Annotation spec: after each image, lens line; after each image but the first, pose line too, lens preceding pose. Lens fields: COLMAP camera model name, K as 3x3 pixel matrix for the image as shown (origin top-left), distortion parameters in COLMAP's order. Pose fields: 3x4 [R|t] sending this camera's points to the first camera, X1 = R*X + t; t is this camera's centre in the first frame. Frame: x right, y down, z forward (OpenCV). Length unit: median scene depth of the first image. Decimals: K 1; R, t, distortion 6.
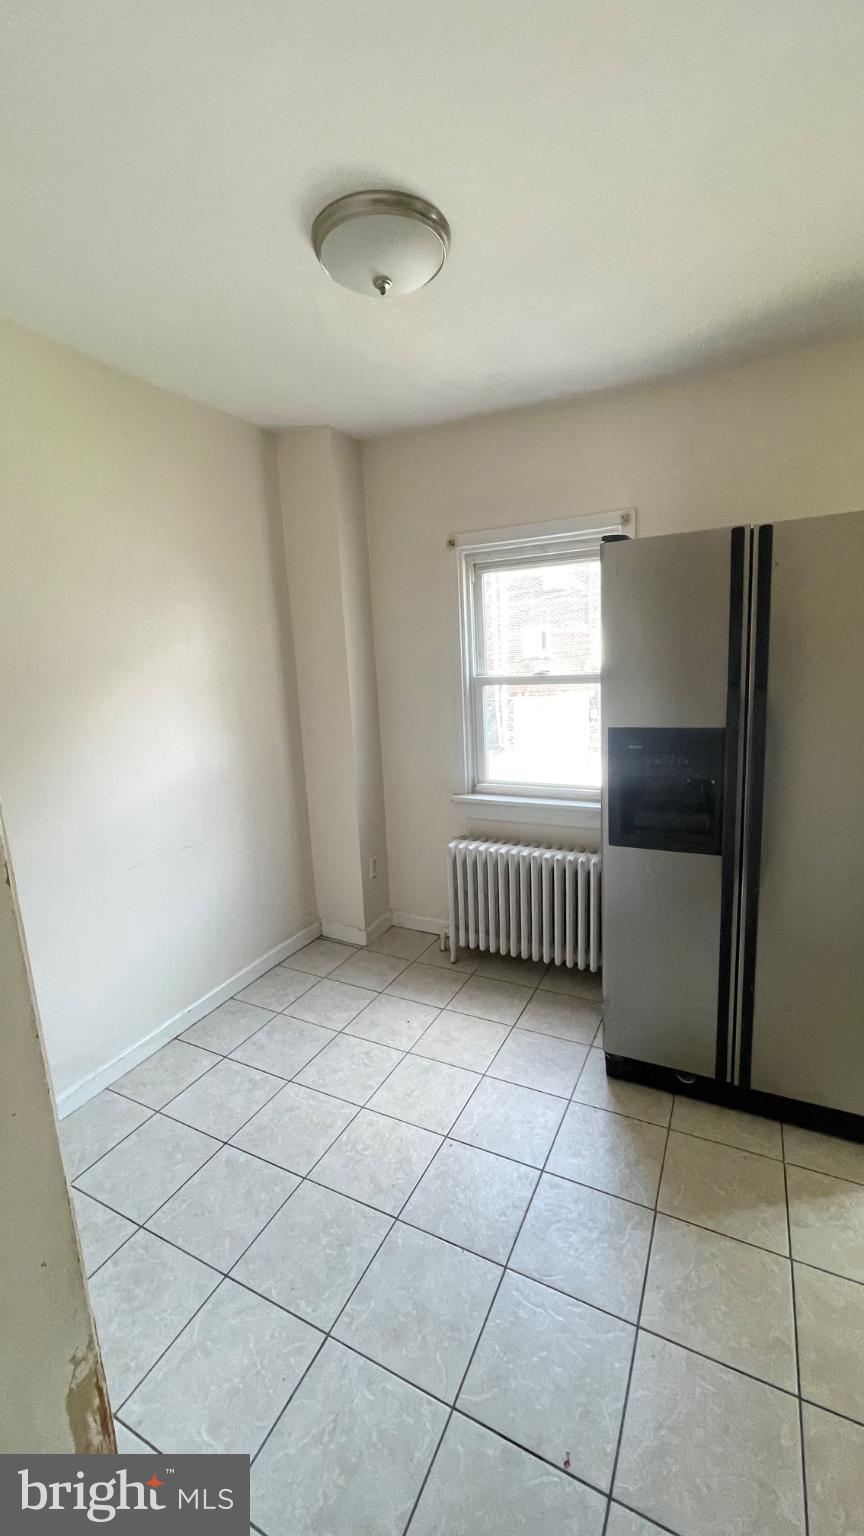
lens RADIAL K [[609.2, 0, 427.4], [0, 609.2, 765.1], [0, 0, 1]] dist [0.002037, -0.000756]
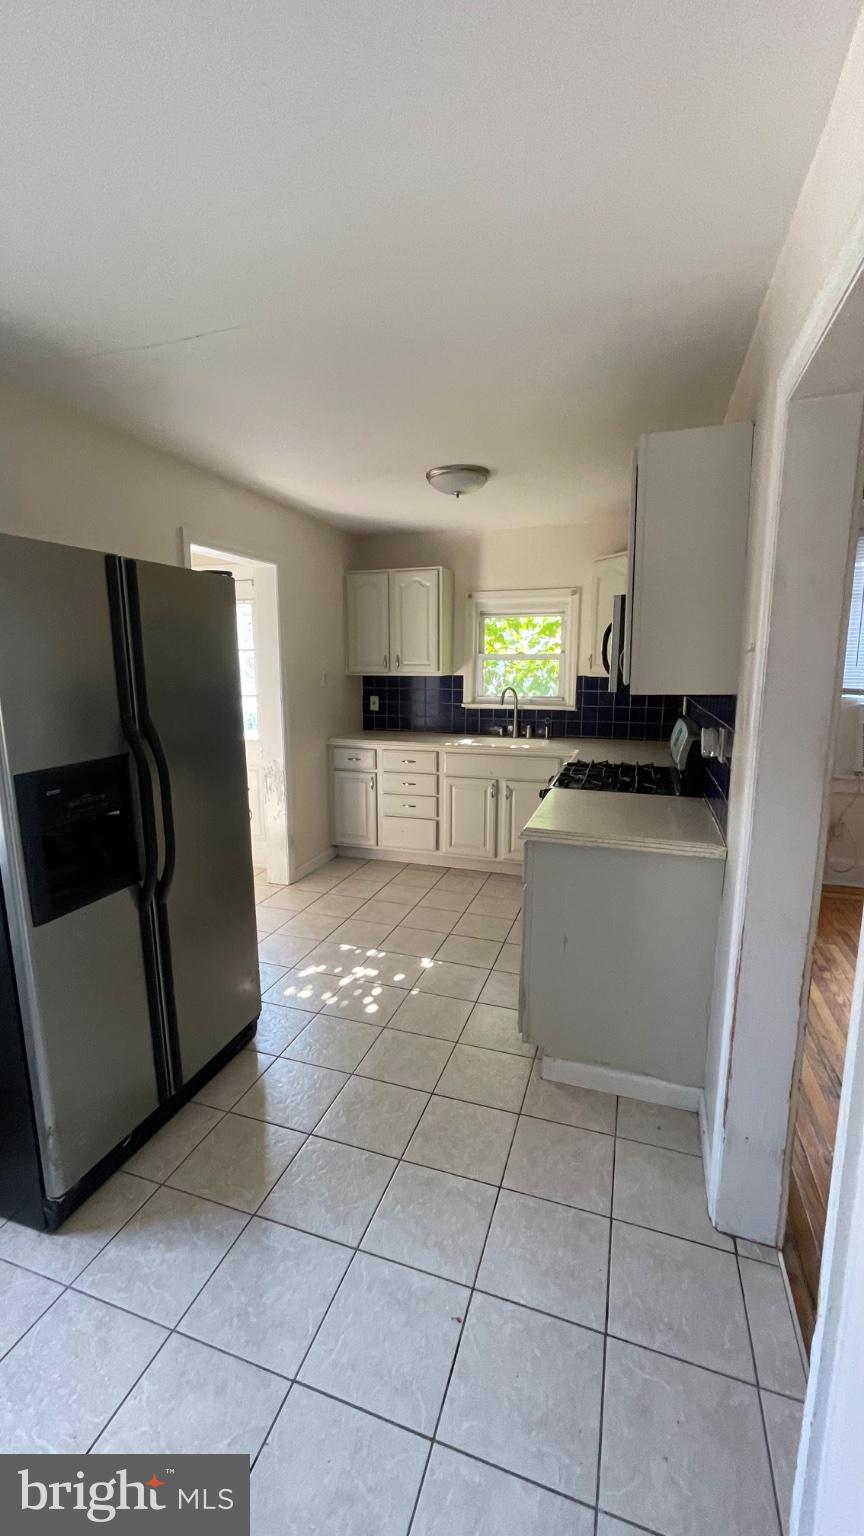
lens RADIAL K [[609.2, 0, 430.9], [0, 609.2, 769.4], [0, 0, 1]] dist [0.002037, -0.000756]
pose [[-0.150033, -0.117787, 0.981640, -0.610032], [0.186238, 0.971737, 0.145063, -0.097142], [-0.970982, 0.204583, -0.123856, 0.702889]]
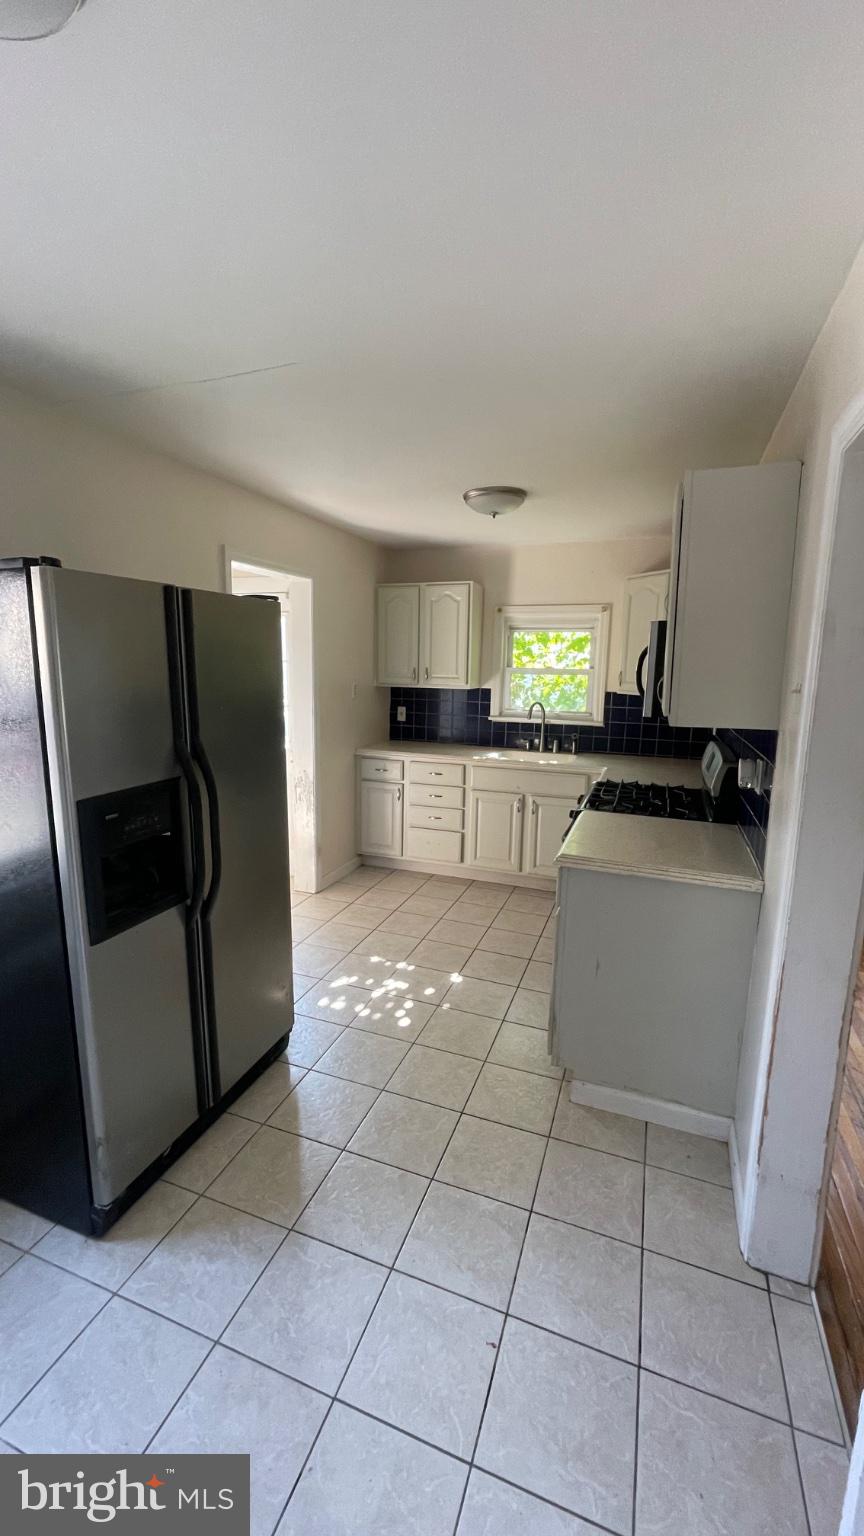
lens RADIAL K [[609.2, 0, 431.3], [0, 609.2, 768.8], [0, 0, 1]] dist [0.002037, -0.000756]
pose [[-0.121081, -0.117339, 0.985683, -0.619866], [0.168177, 0.976209, 0.136870, -0.156599], [-0.978292, 0.182342, -0.098467, 0.741265]]
